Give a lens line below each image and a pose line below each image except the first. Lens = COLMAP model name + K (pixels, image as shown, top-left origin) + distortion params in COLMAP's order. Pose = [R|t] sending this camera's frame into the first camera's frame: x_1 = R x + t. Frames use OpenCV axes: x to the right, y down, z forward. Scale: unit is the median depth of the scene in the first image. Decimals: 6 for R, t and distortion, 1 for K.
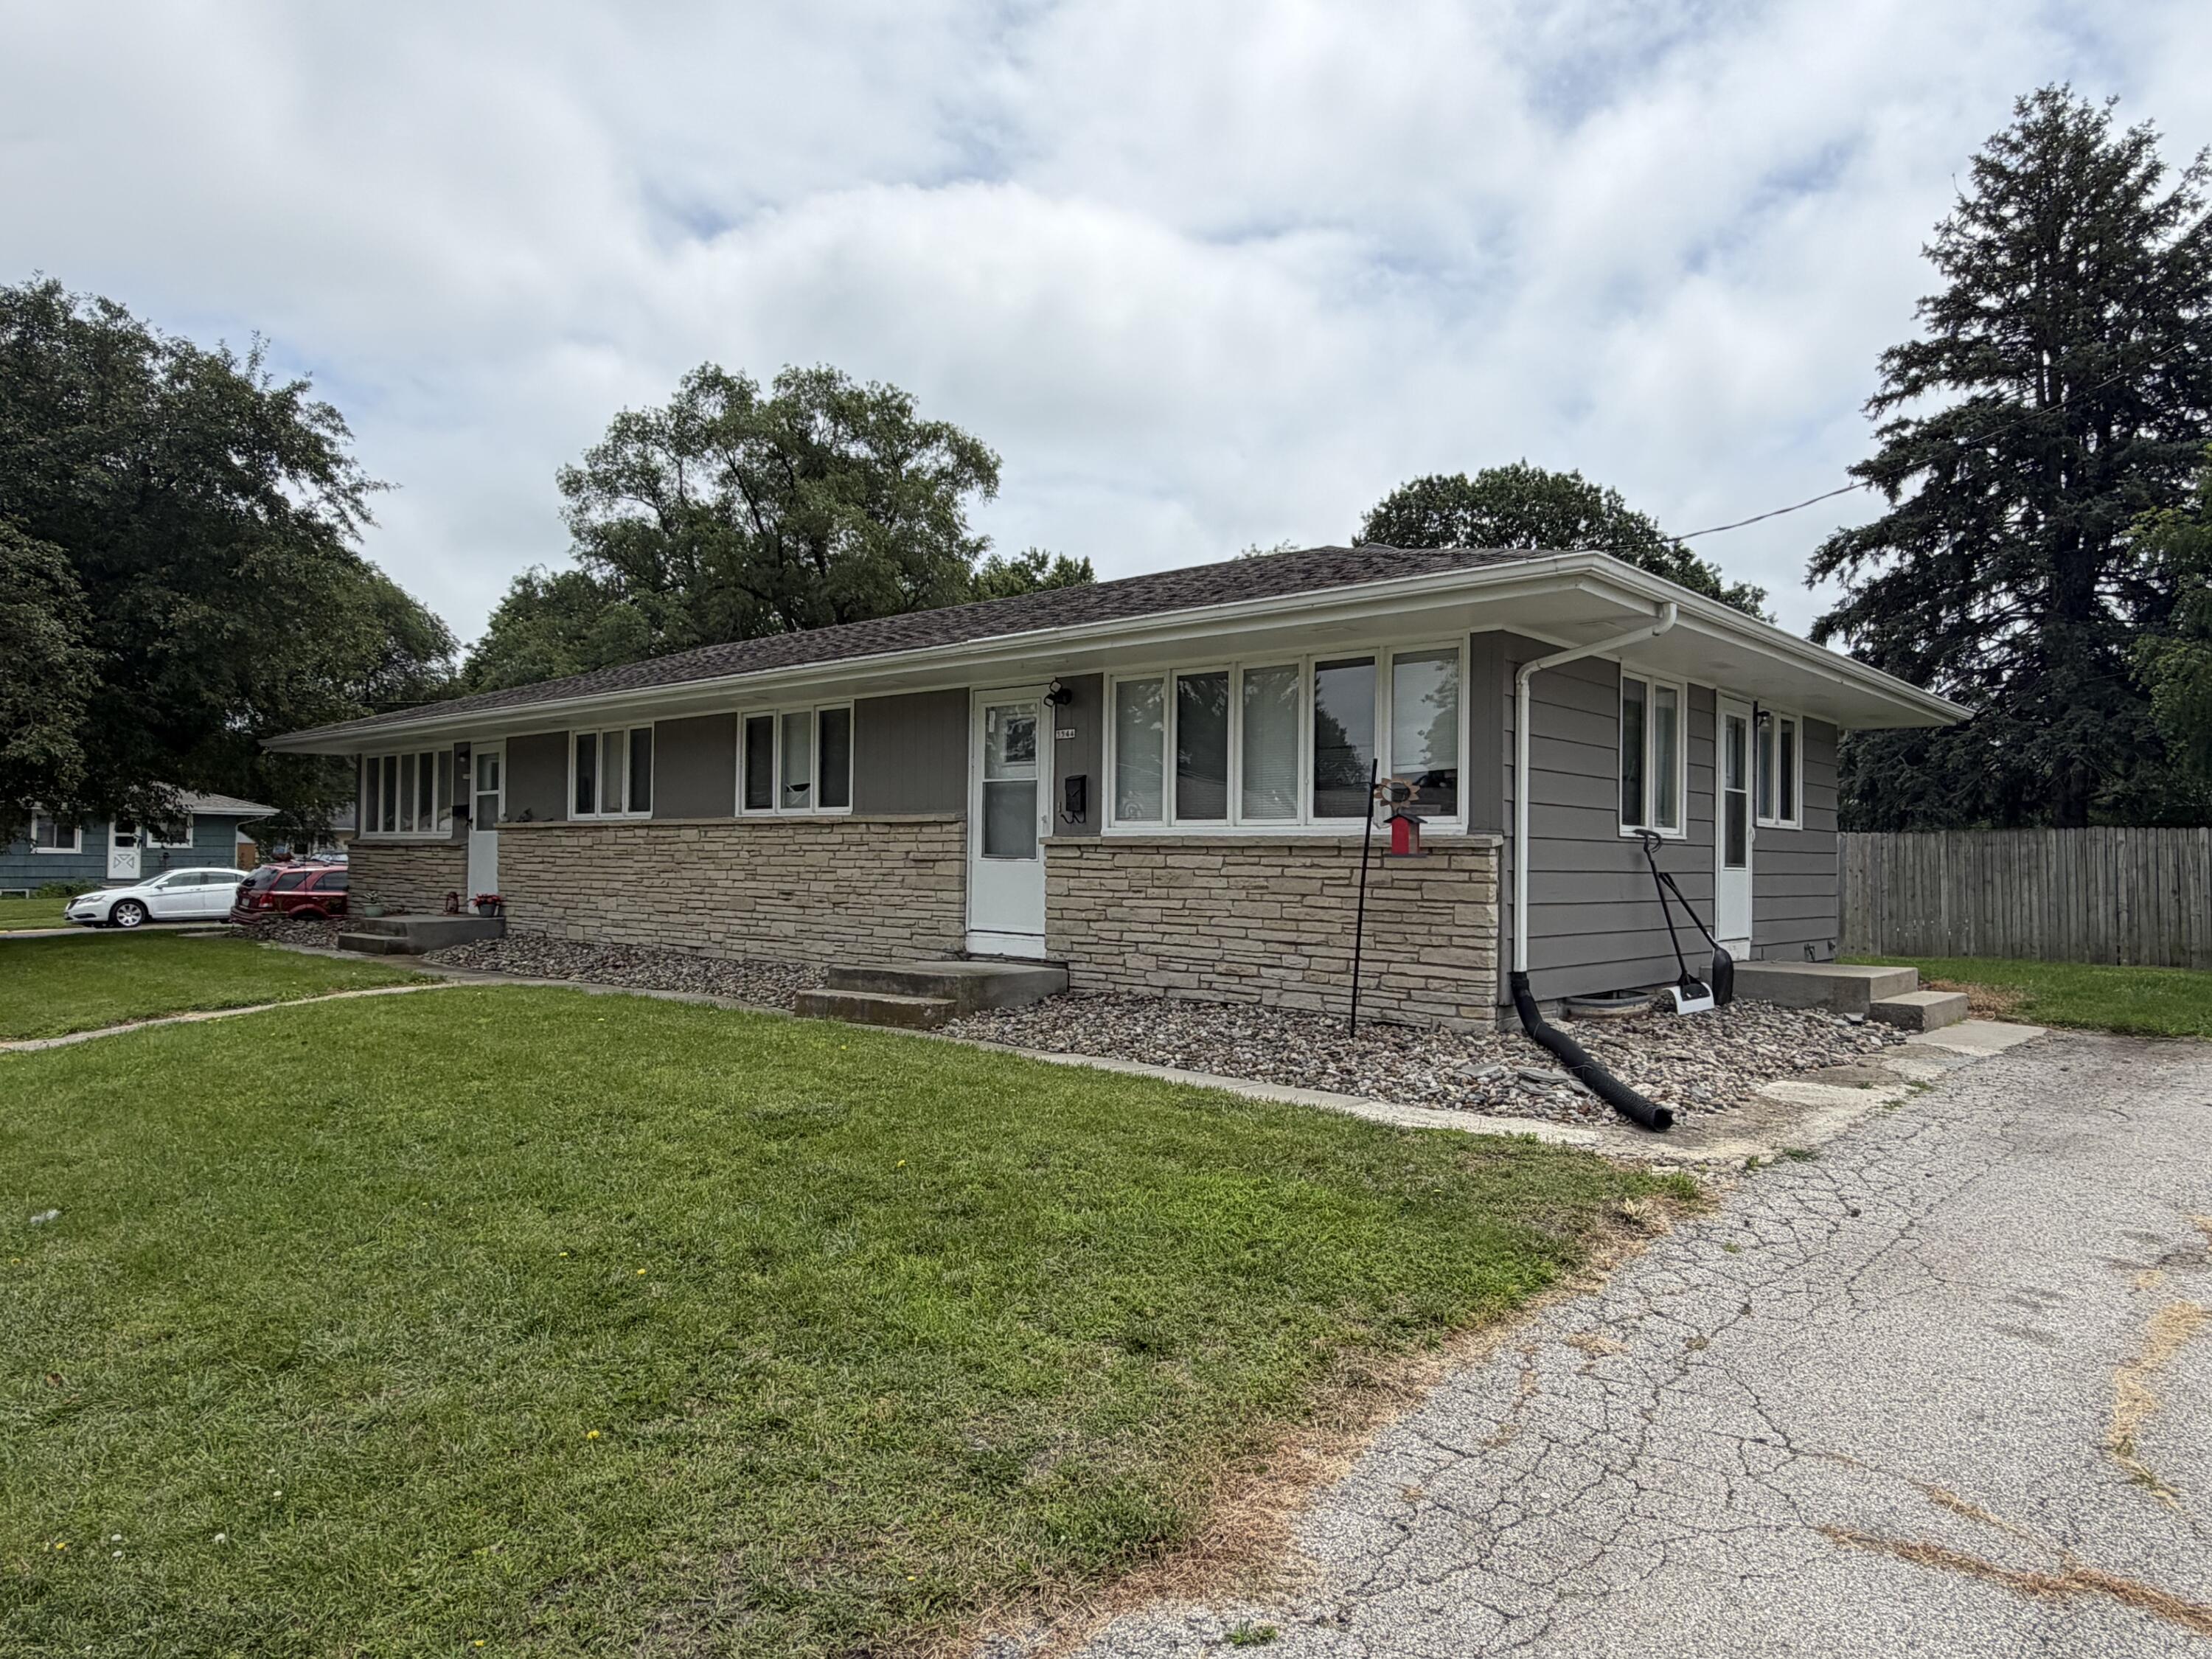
lens RADIAL K [[1389.4, 0, 1106.0], [0, 1389.4, 829.5], [0, 0, 1]] dist [-0.001042, -0.000309]
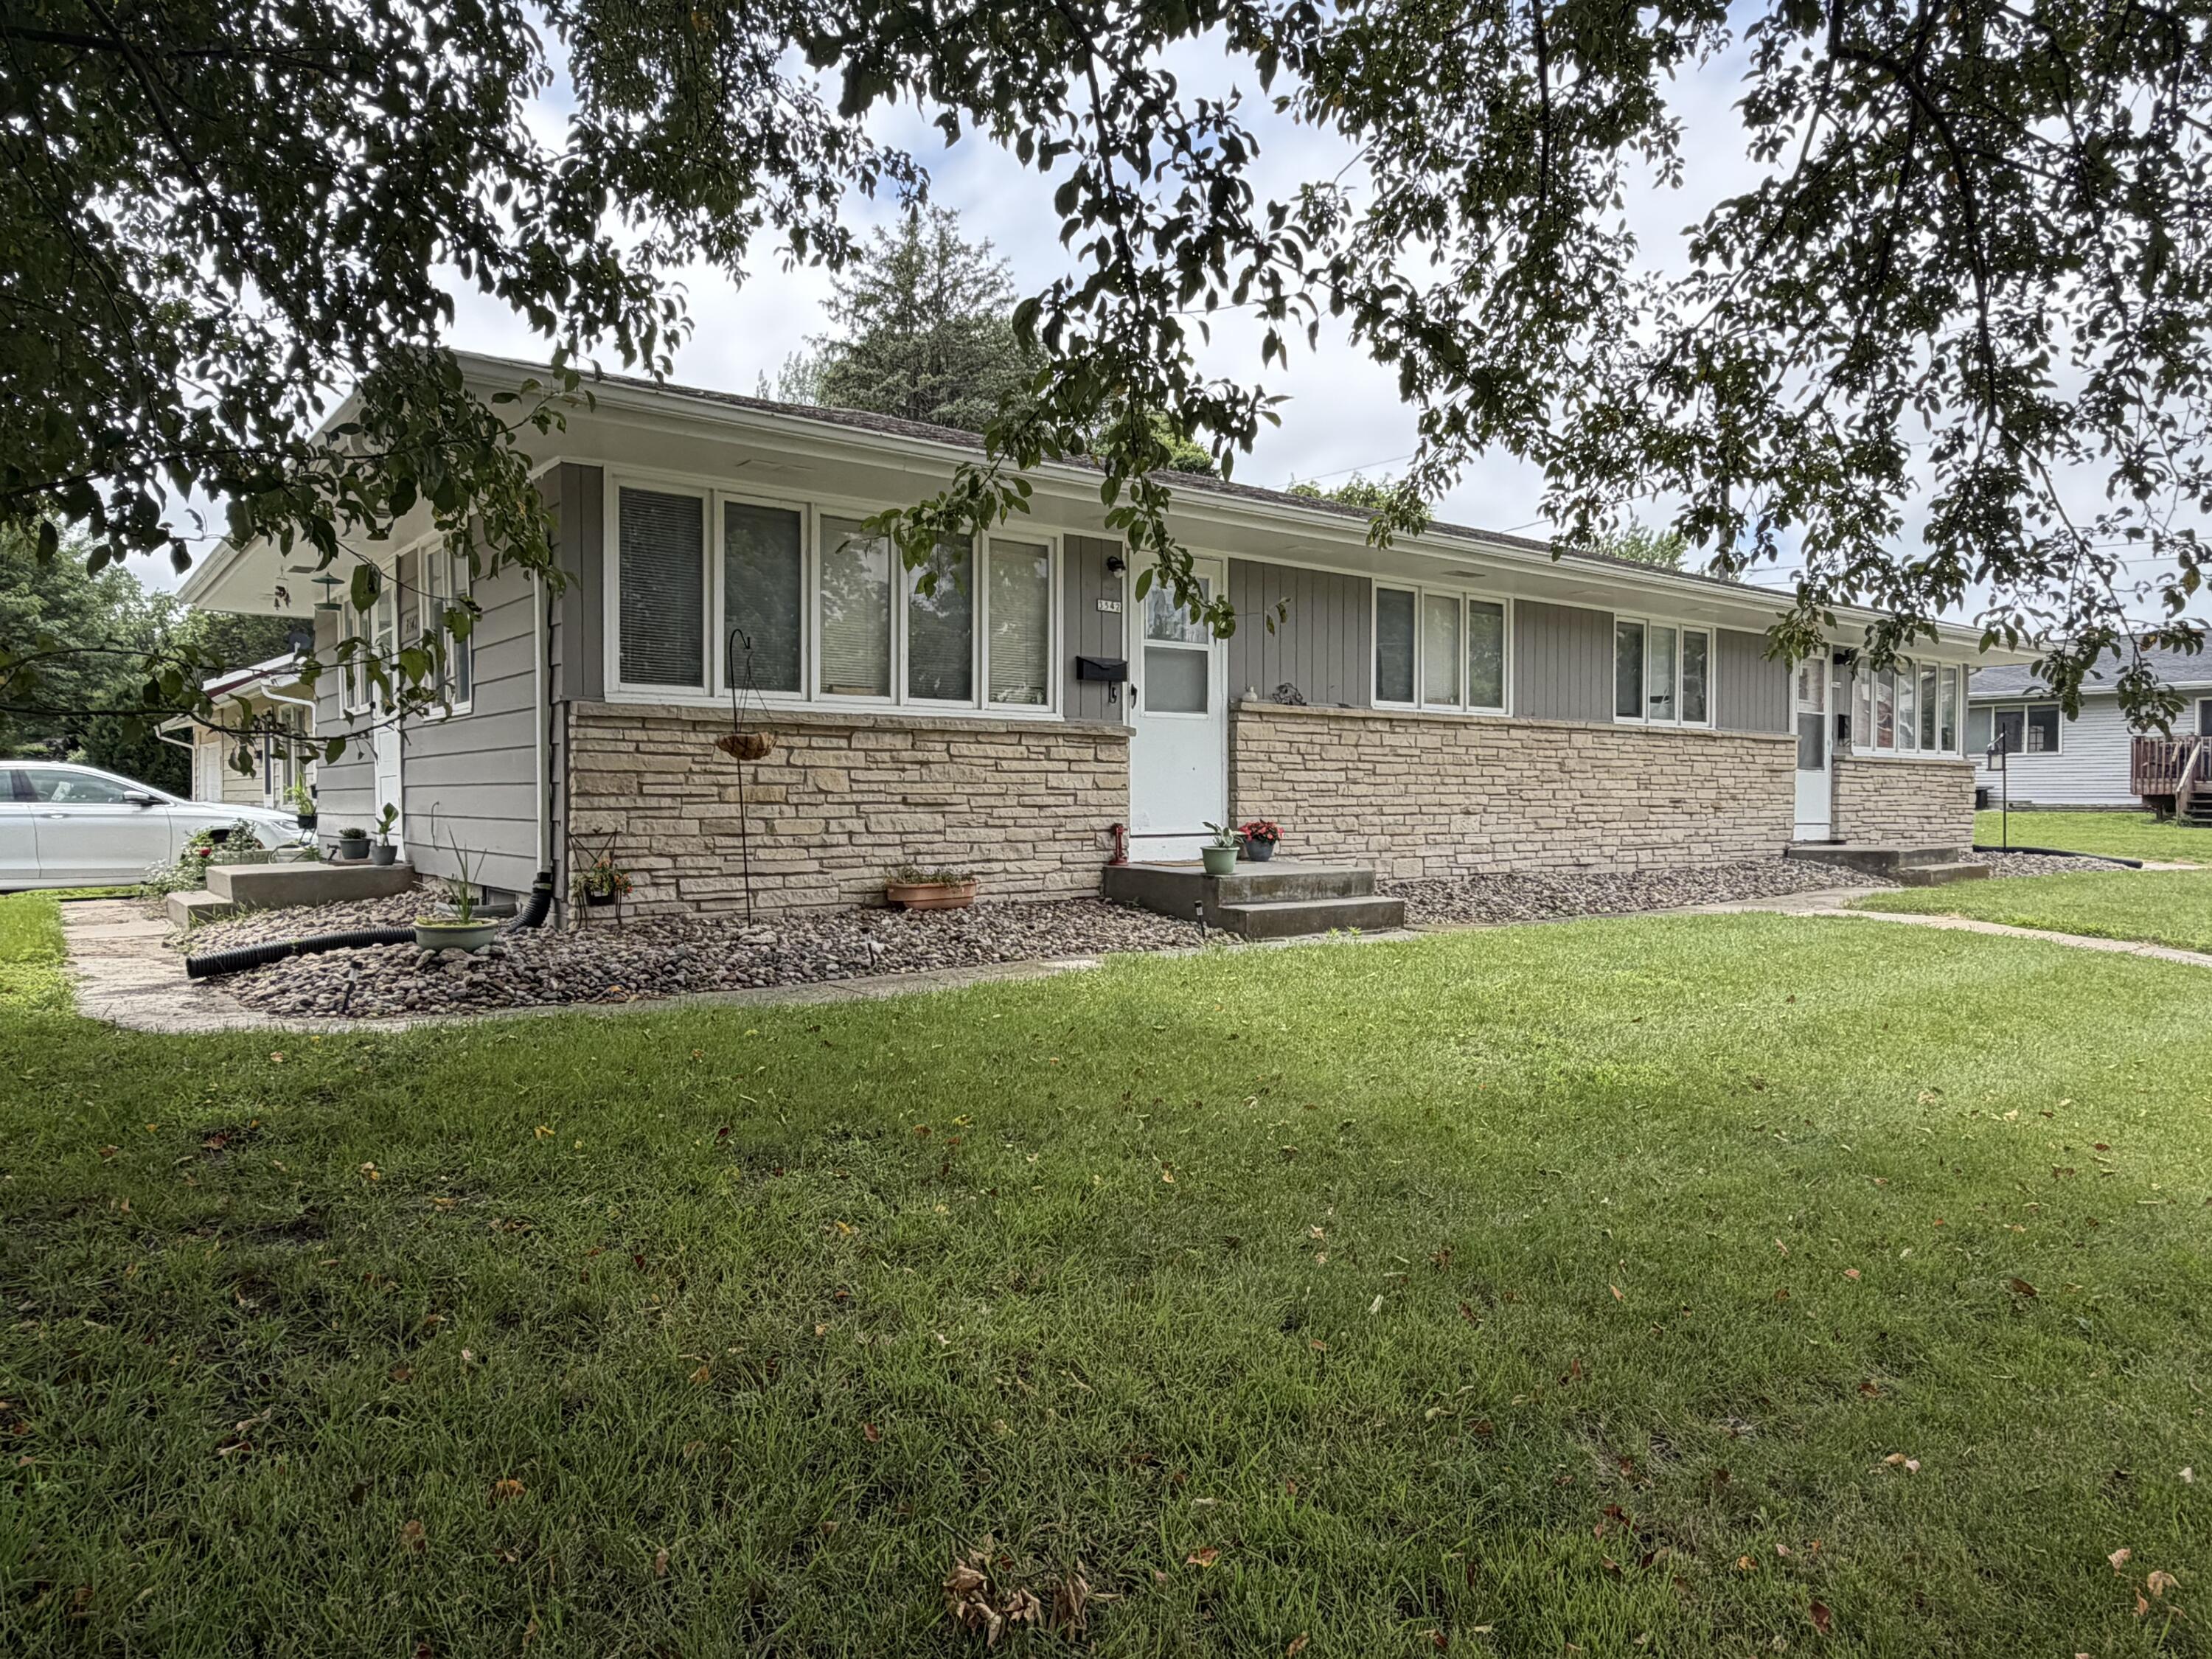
lens RADIAL K [[1389.4, 0, 1106.0], [0, 1389.4, 829.5], [0, 0, 1]] dist [-0.001042, -0.000309]
pose [[0.153464, -0.030517, 0.987683, -1.141651], [-0.020136, 0.999219, 0.034002, 0.034294], [-0.987949, -0.025106, 0.152729, 1.077195]]
